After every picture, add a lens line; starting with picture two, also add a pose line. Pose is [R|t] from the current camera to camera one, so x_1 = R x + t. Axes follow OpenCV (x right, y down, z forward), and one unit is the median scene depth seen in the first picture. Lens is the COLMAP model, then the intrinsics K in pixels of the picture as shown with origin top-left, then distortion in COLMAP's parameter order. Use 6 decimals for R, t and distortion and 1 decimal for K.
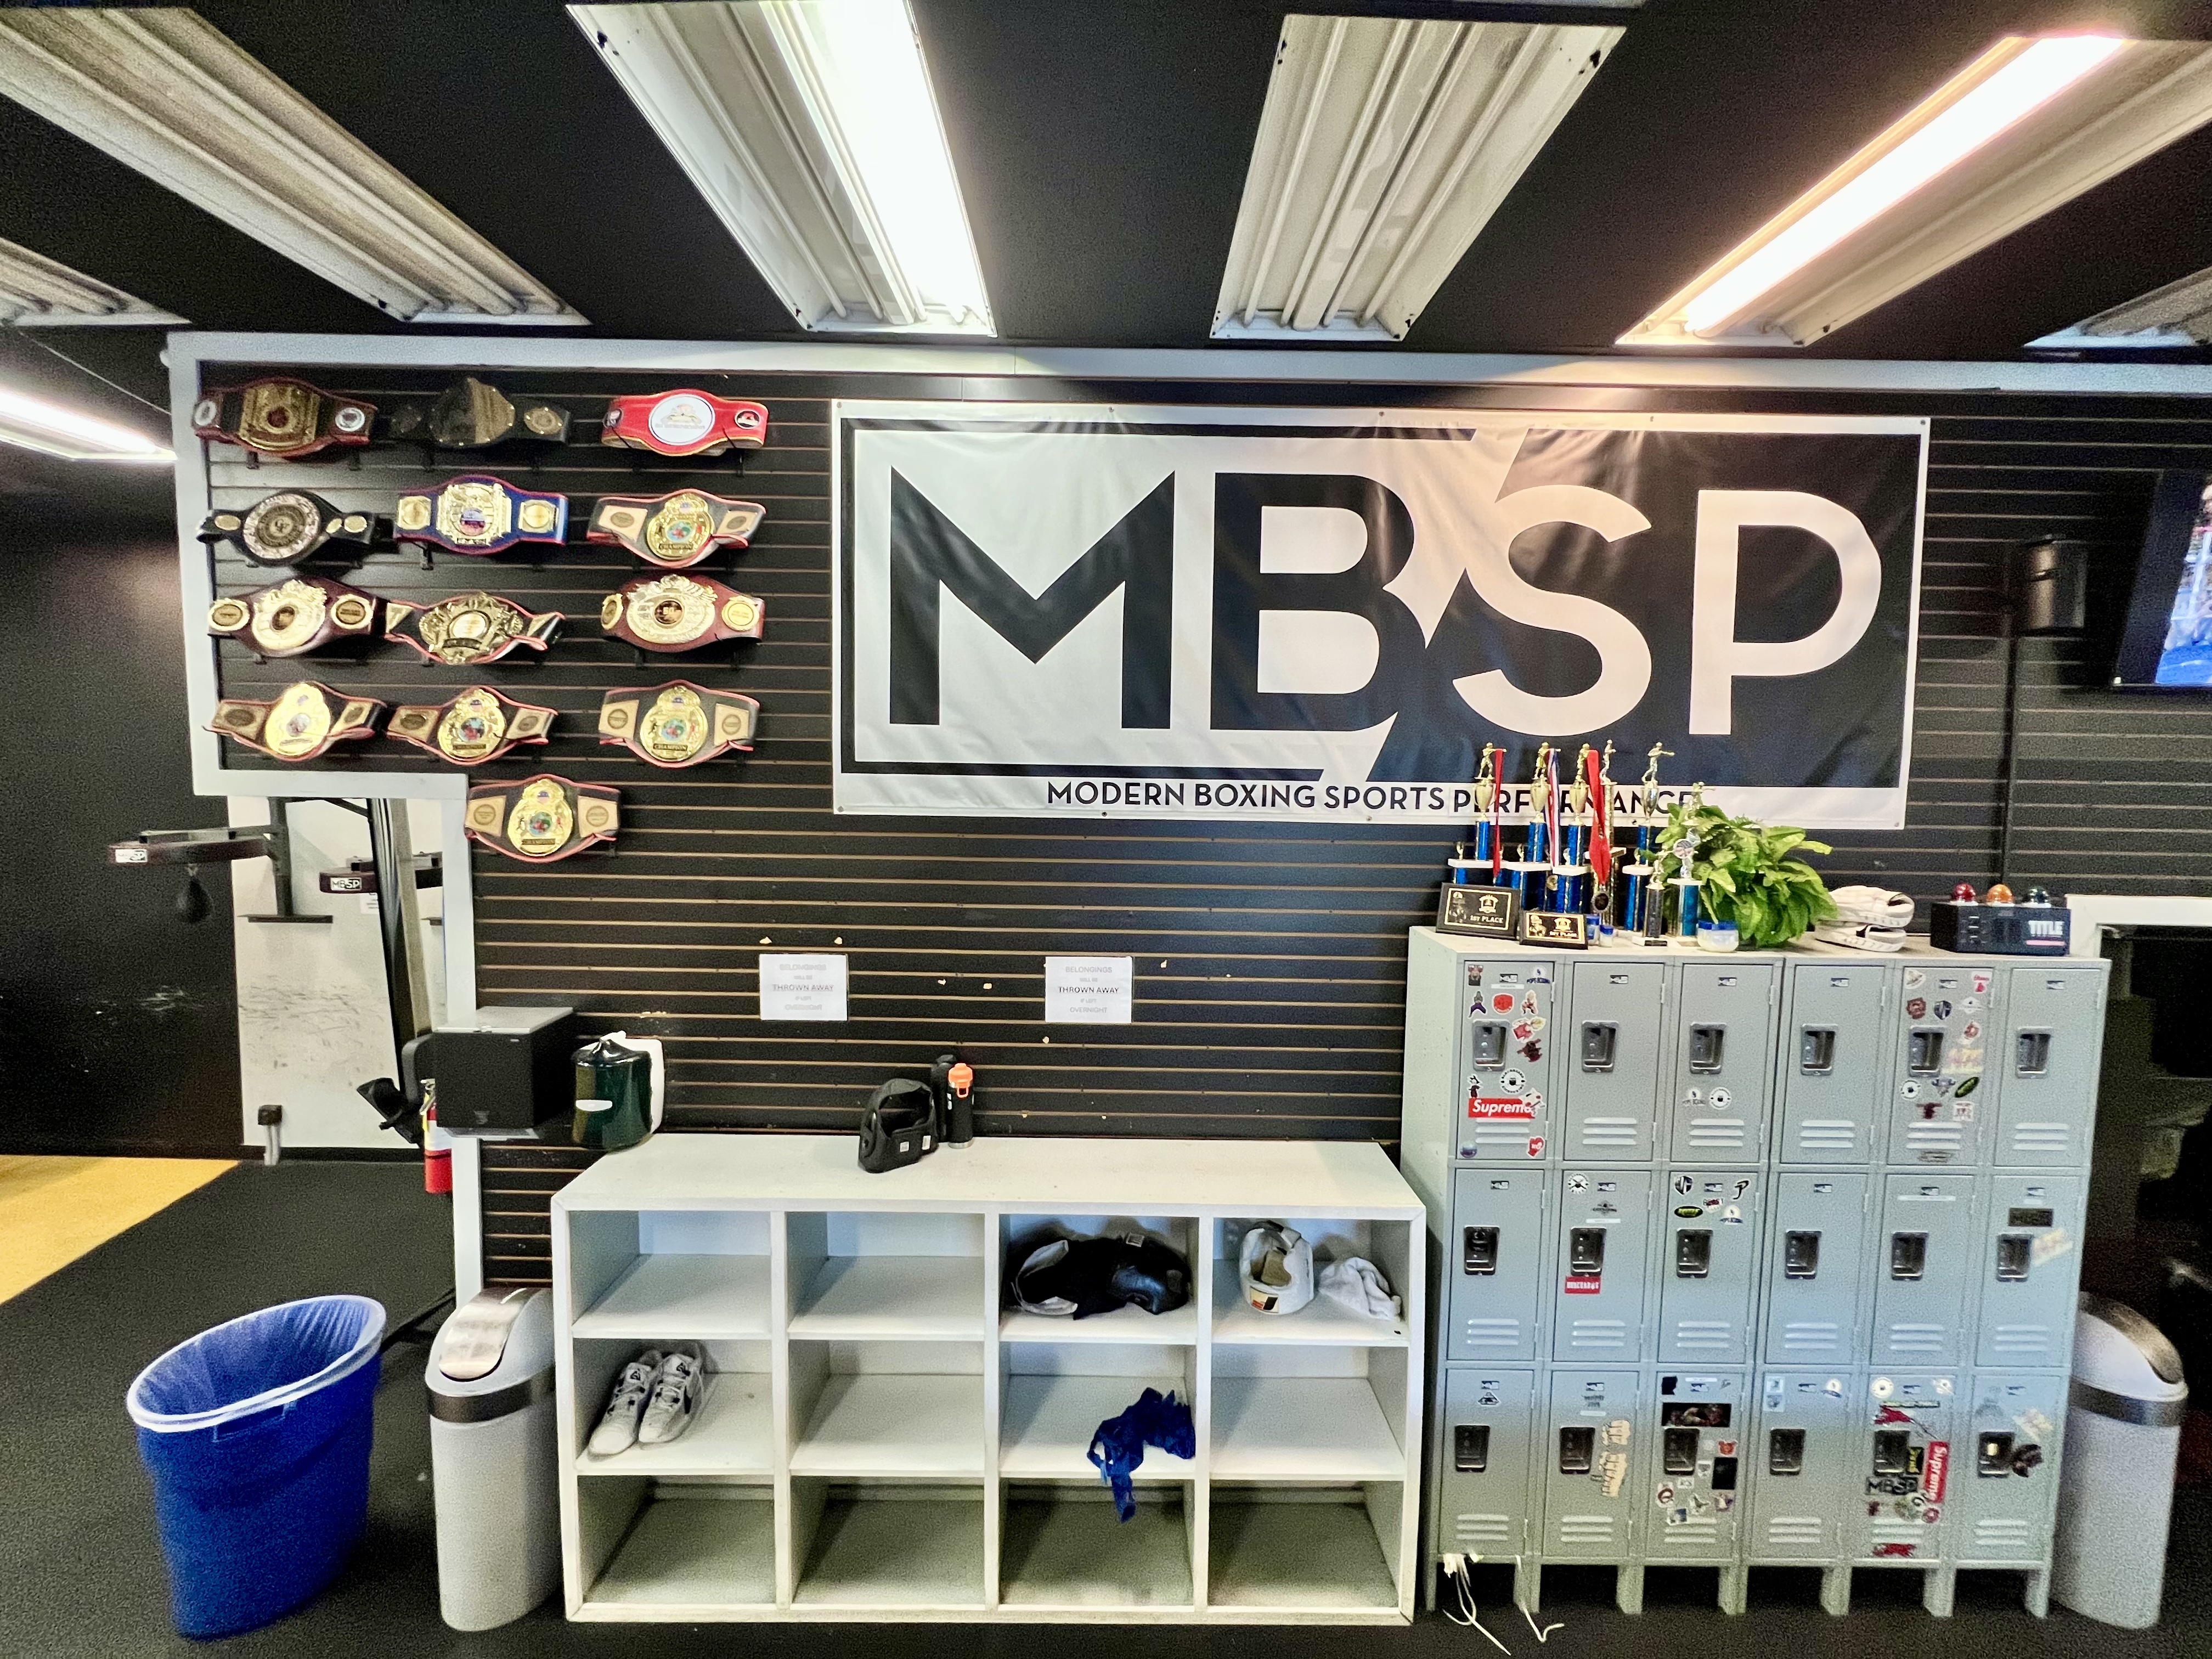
lens RADIAL K [[884.1, 0, 1102.4], [0, 884.1, 824.5], [0, 0, 1]] dist [-0.002272, 0.000143]
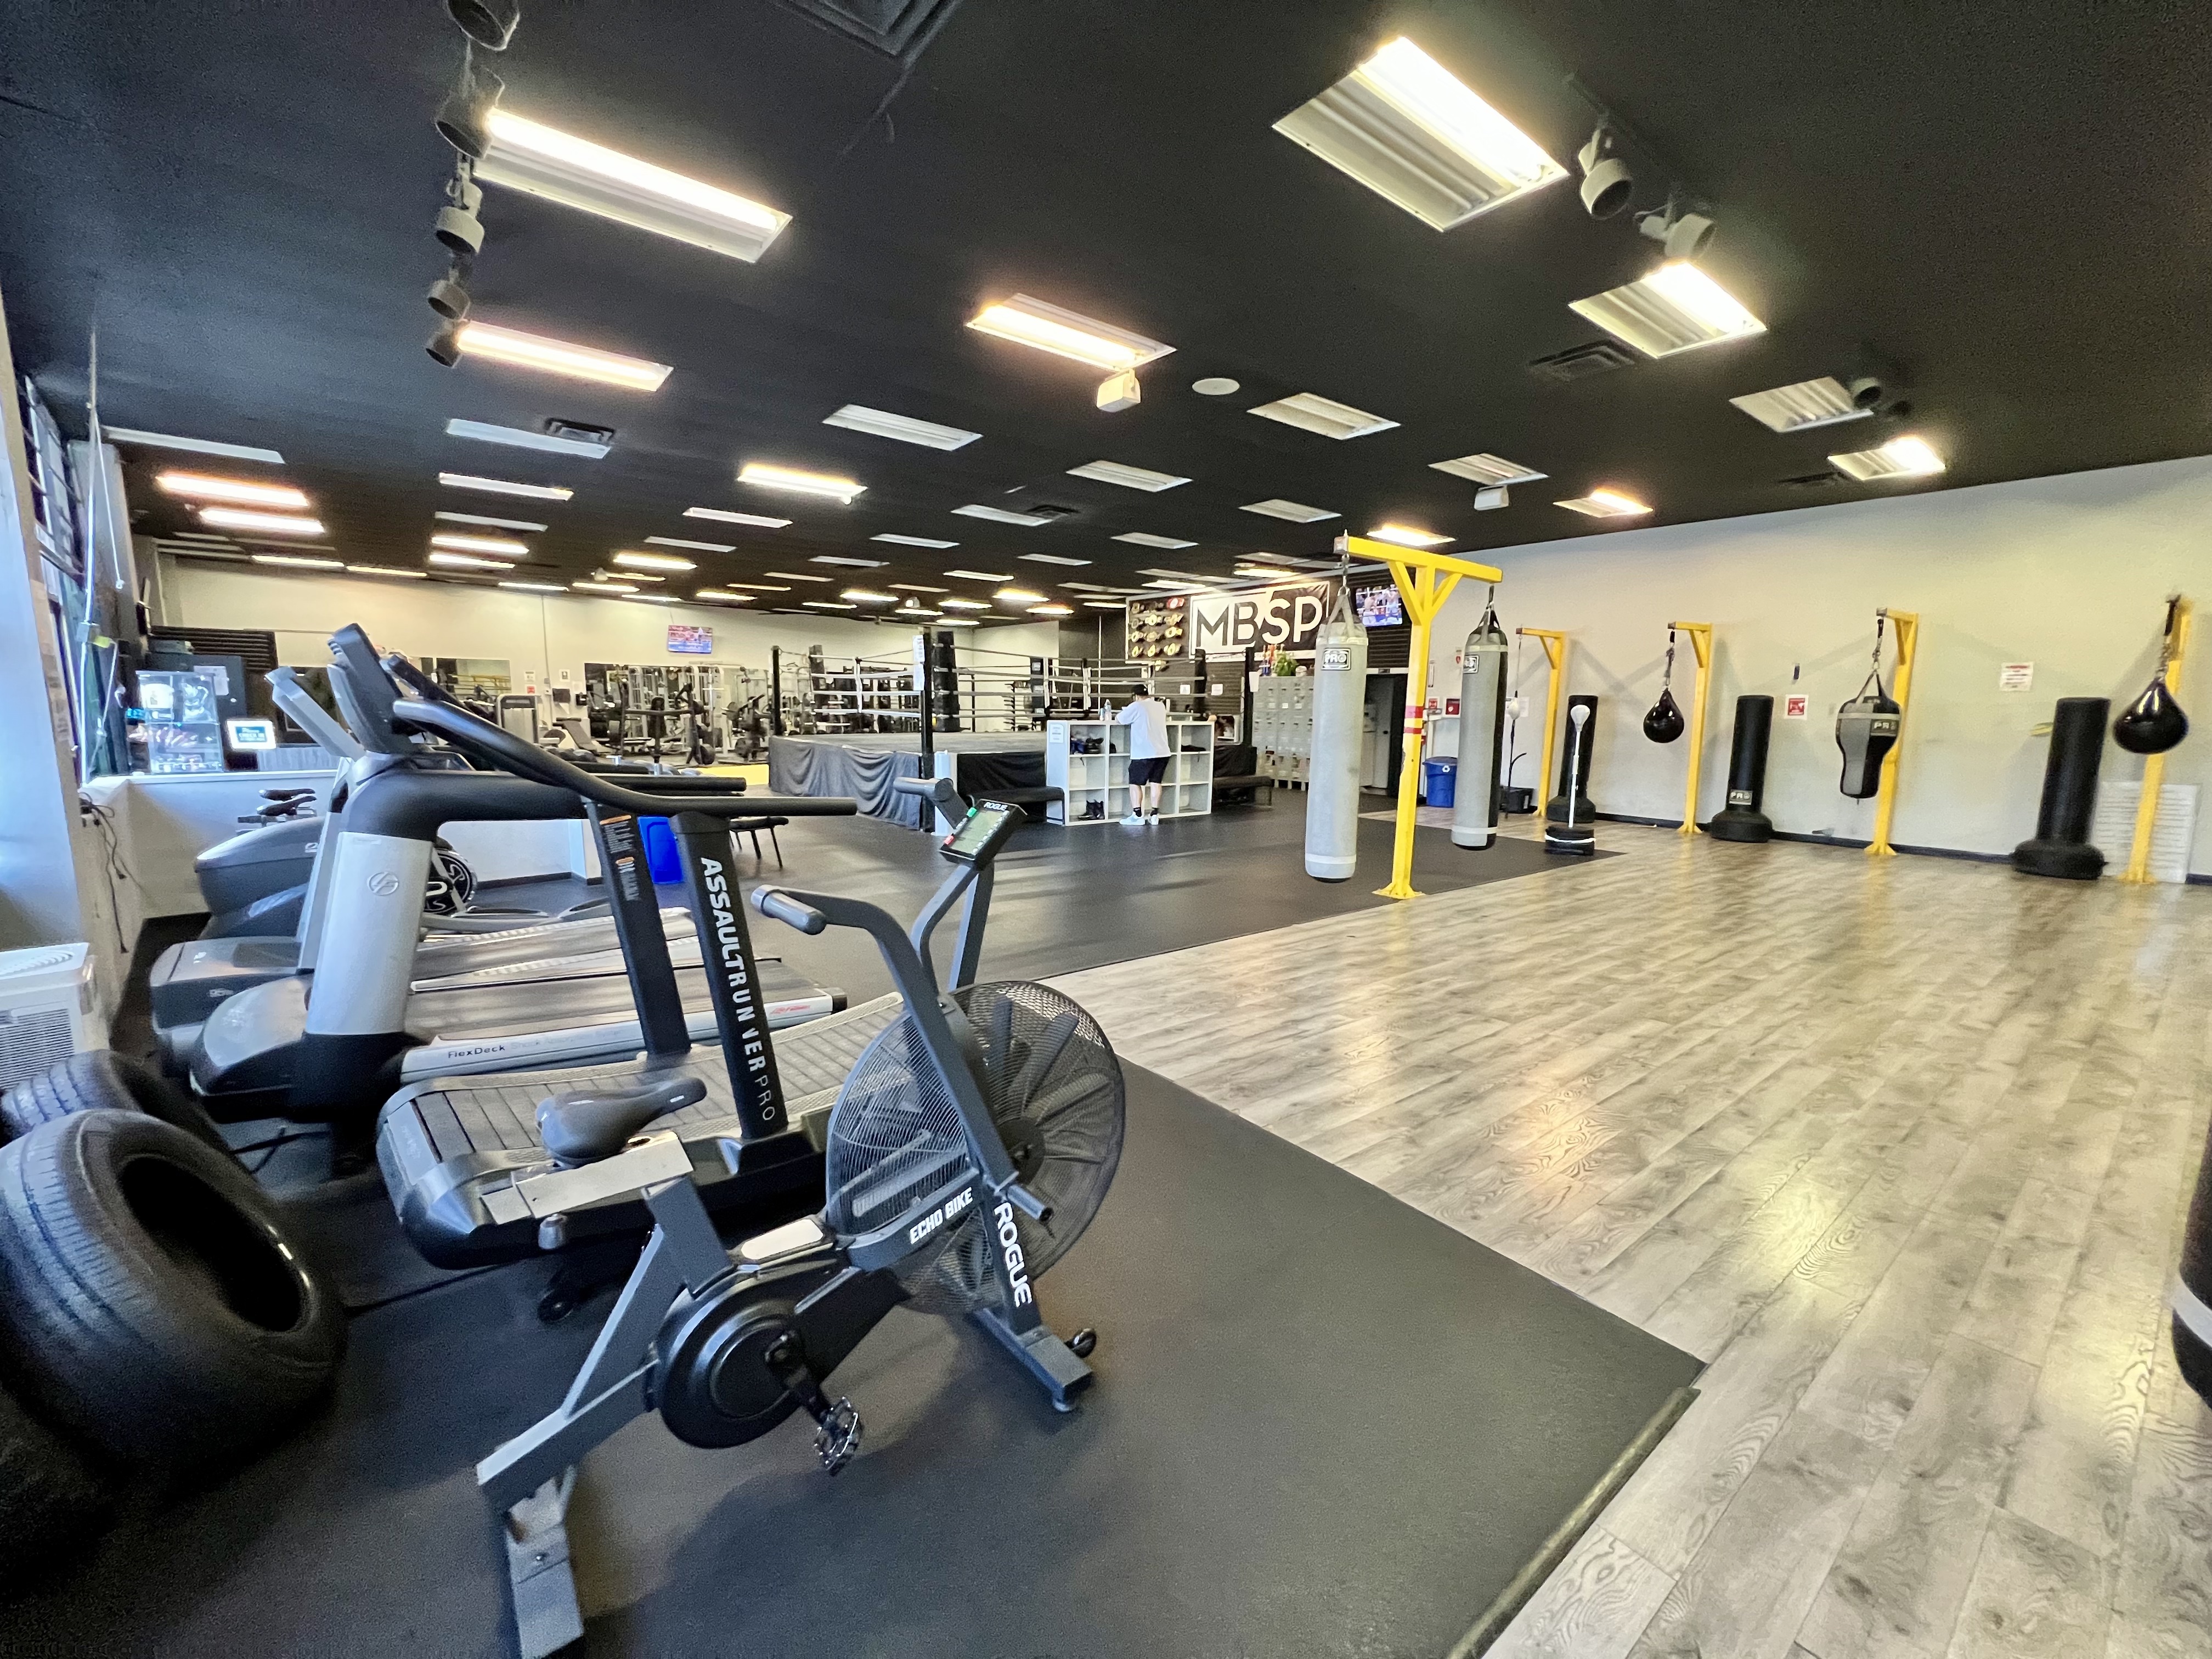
lens RADIAL K [[896.5, 0, 1107.9], [0, 896.5, 826.6], [0, 0, 1]] dist [-0.000782, 0.000402]
pose [[0.617786, 0.103260, -0.779537, 4.571884], [-0.057723, 0.994621, 0.086005, 0.656043], [0.784225, -0.008135, 0.620424, -3.535040]]
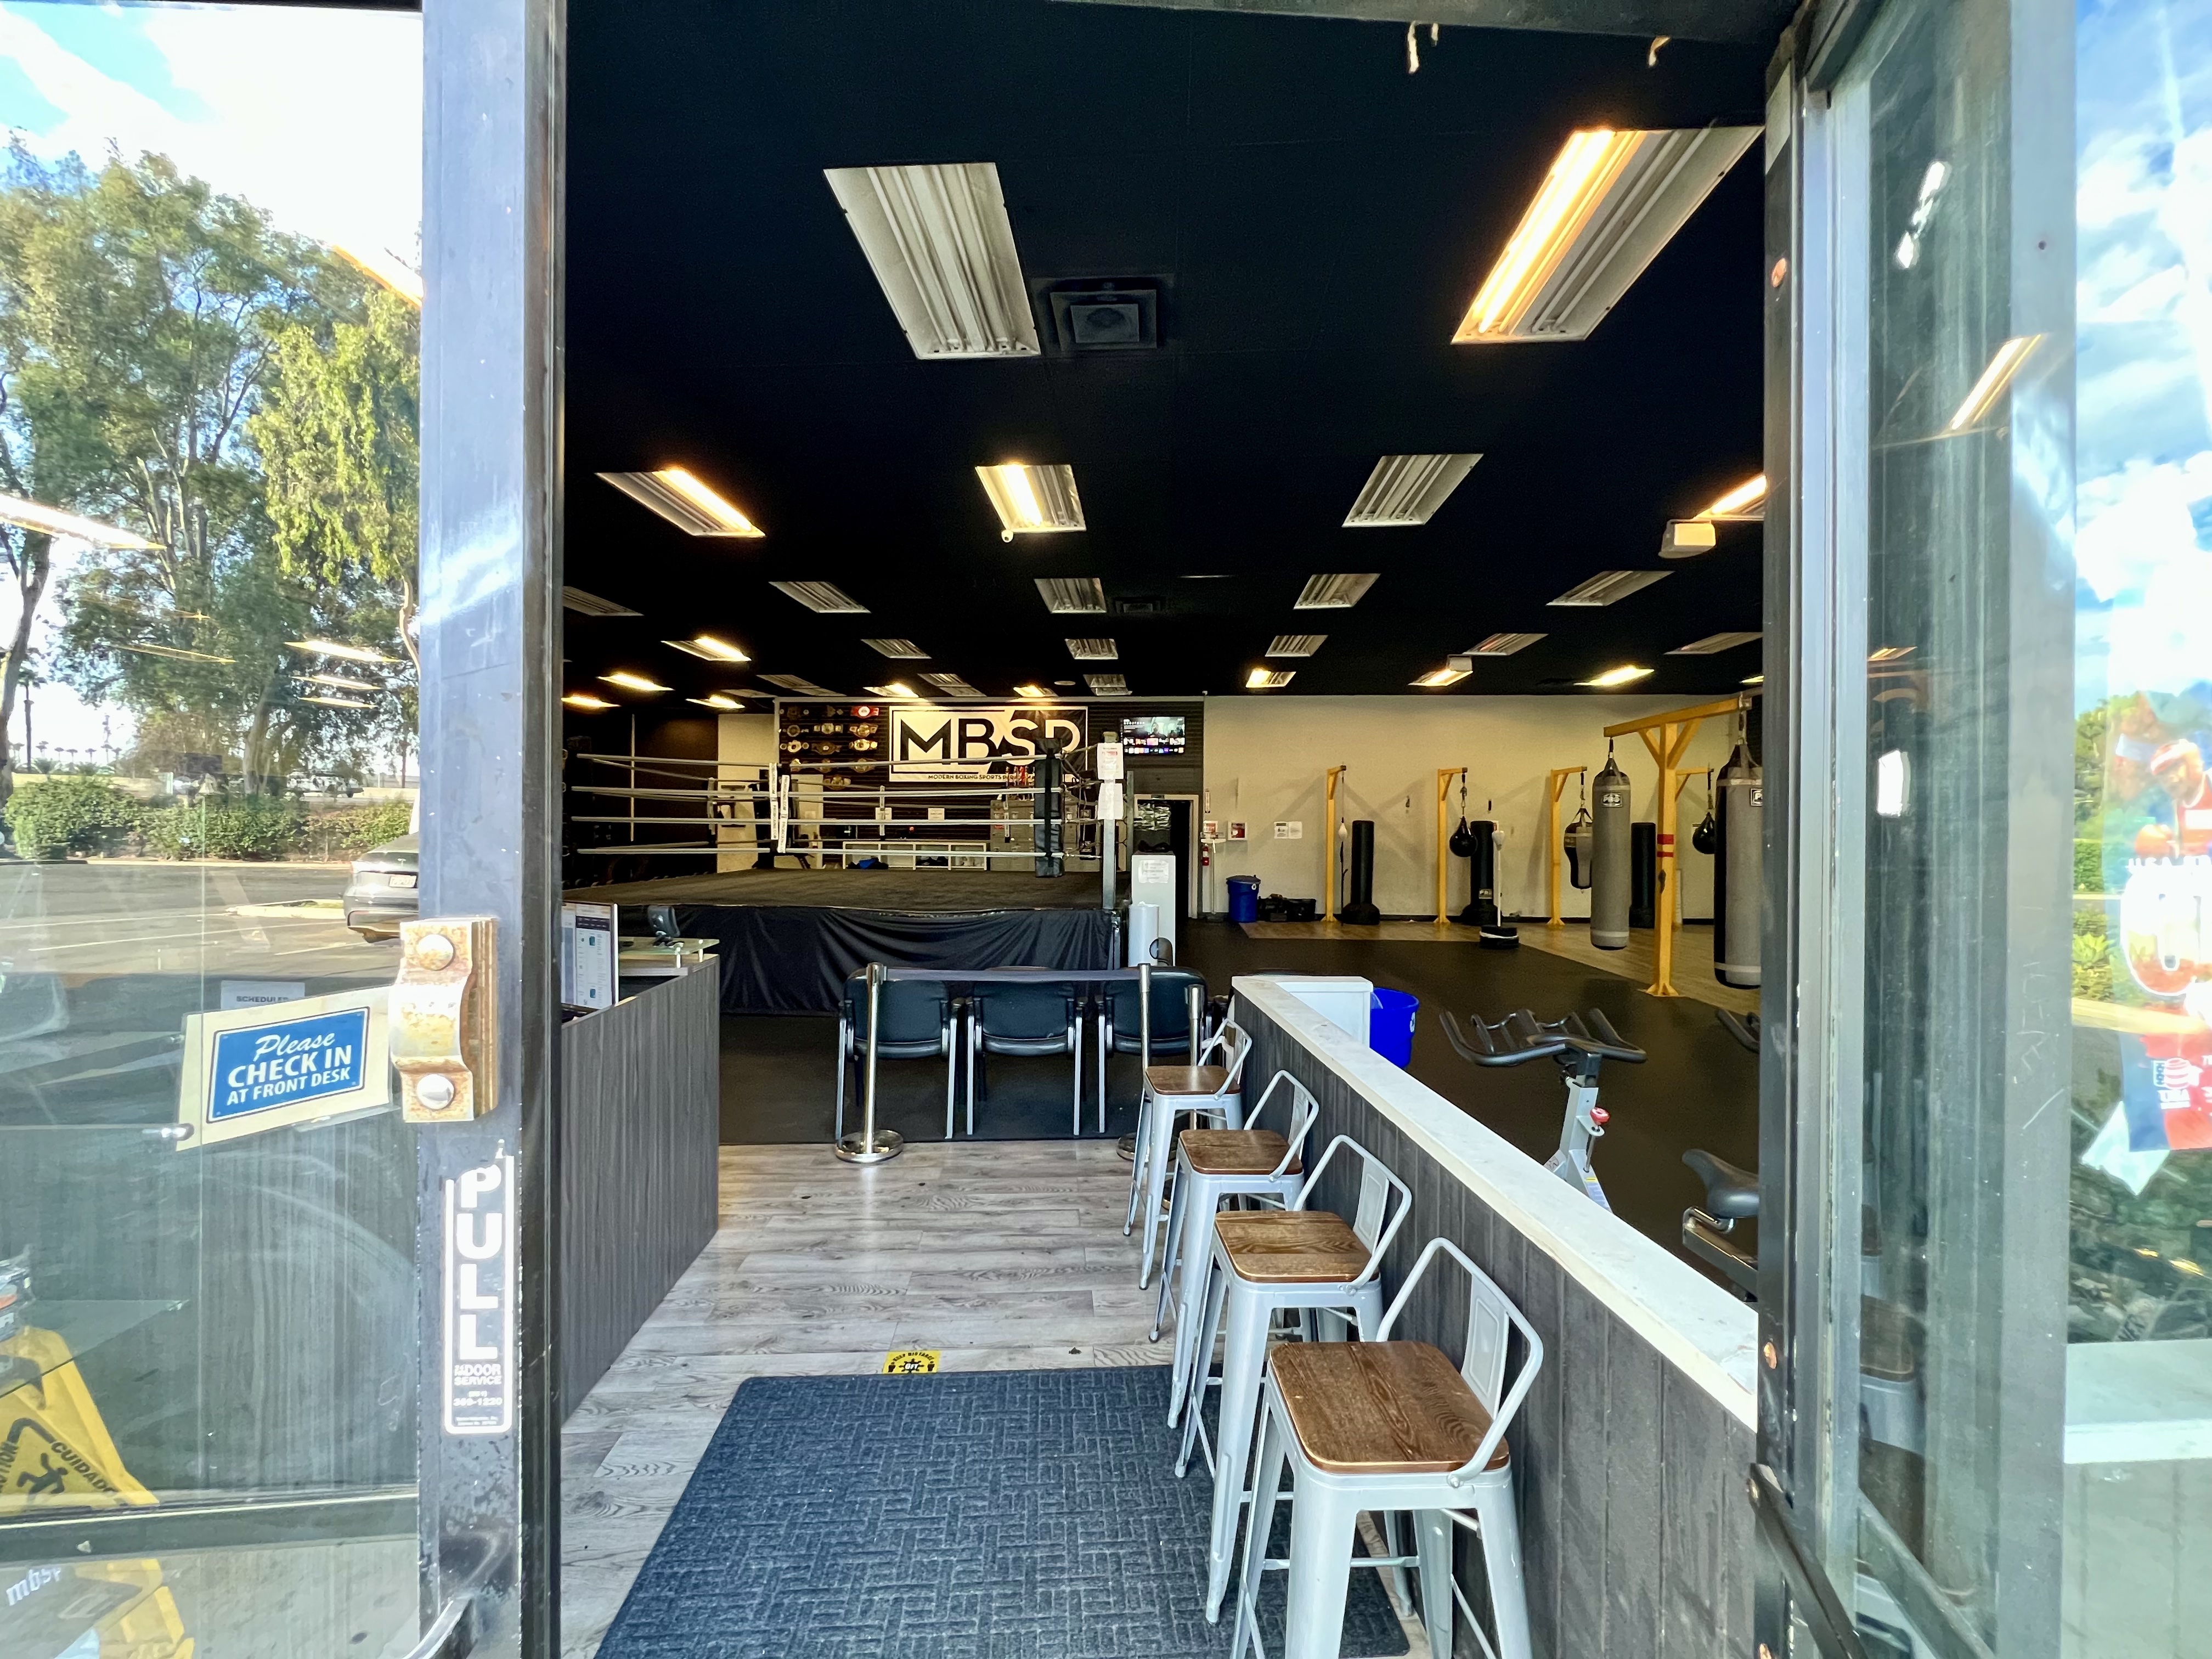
lens RADIAL K [[885.8, 0, 1104.5], [0, 885.8, 824.8], [0, 0, 1]] dist [-0.001168, -0.000388]
pose [[0.998312, -0.008850, -0.057401, 1.348100], [0.004775, 0.997483, -0.070743, 0.657540], [0.057883, 0.070350, 0.995842, -4.397991]]
